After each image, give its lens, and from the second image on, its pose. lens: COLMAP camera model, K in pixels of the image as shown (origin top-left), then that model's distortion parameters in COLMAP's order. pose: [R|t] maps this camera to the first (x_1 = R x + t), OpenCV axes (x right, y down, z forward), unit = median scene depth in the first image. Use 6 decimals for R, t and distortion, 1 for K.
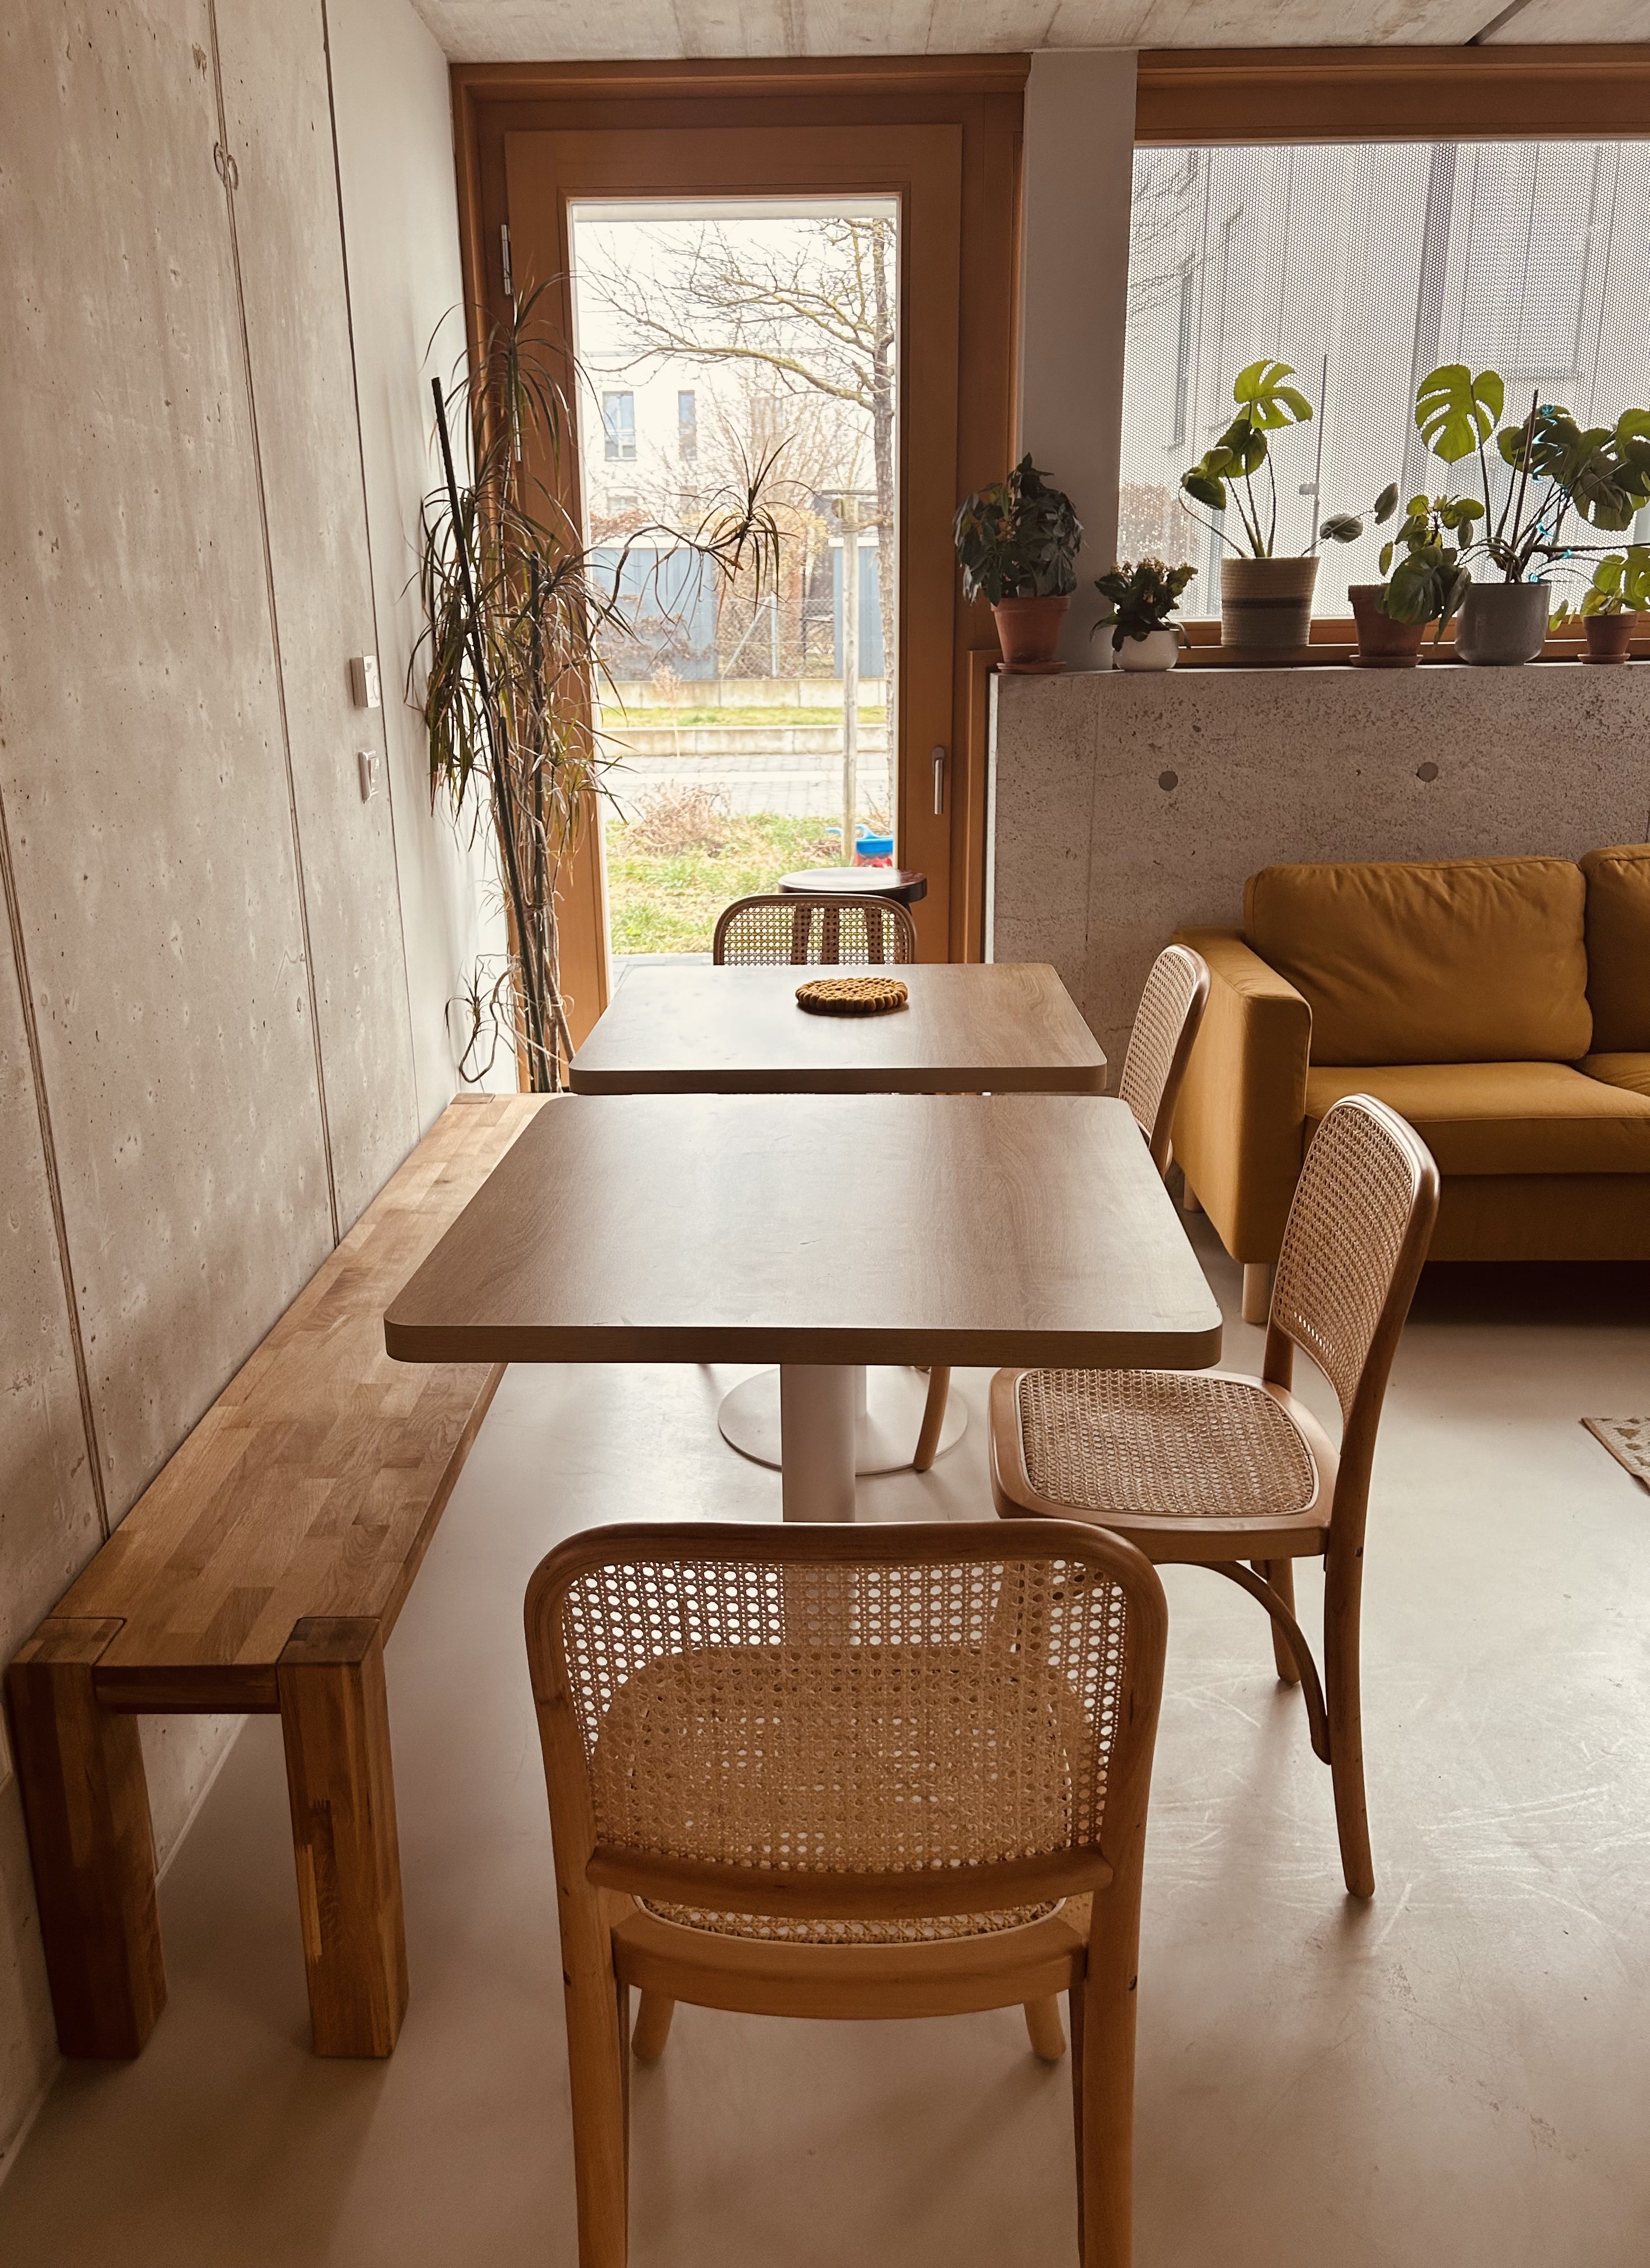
lens RADIAL K [[1614.2, 0, 819.1], [0, 1614.2, 1107.7], [0, 0, 1]] dist [0.003815, -0.024291]
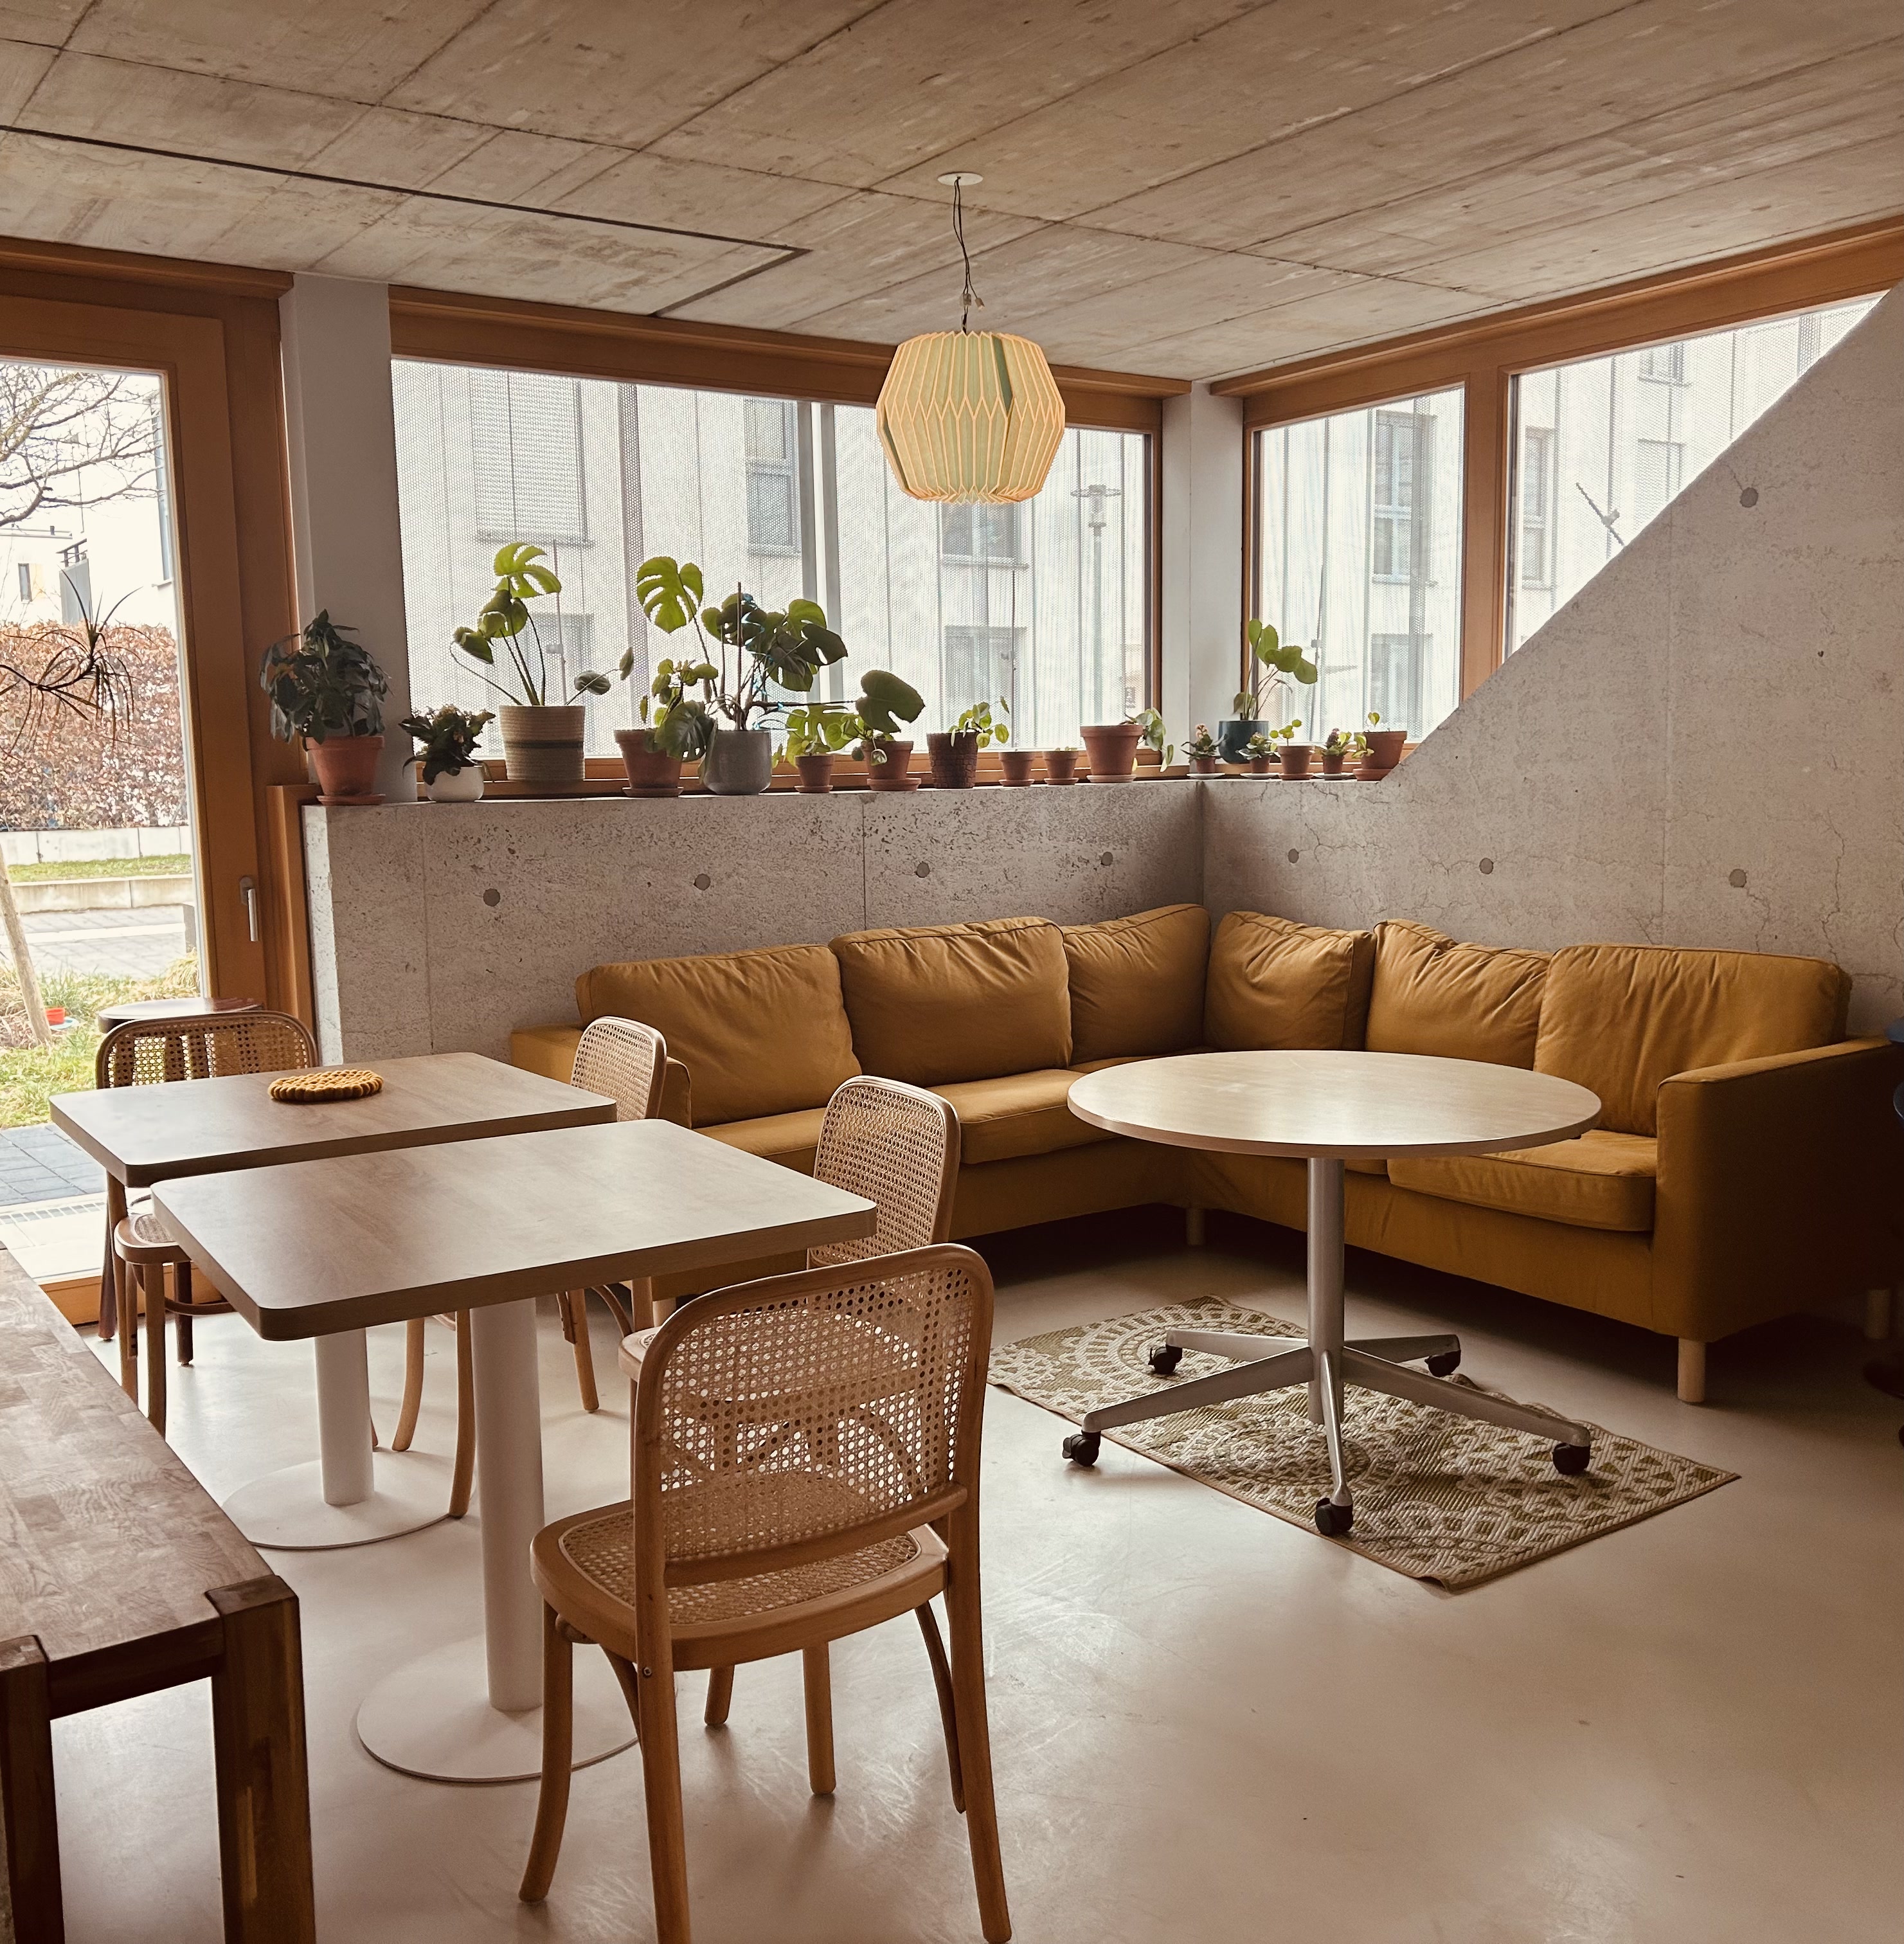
lens RADIAL K [[1847.4, 0, 952.0], [0, 1847.4, 972.0], [0, 0, 1]] dist [-0.001315, -0.202303]
pose [[0.807527, -0.059376, 0.586835, -0.273937], [0.166000, 0.977584, -0.129515, 0.063143], [-0.565990, 0.202002, 0.799281, -0.176966]]
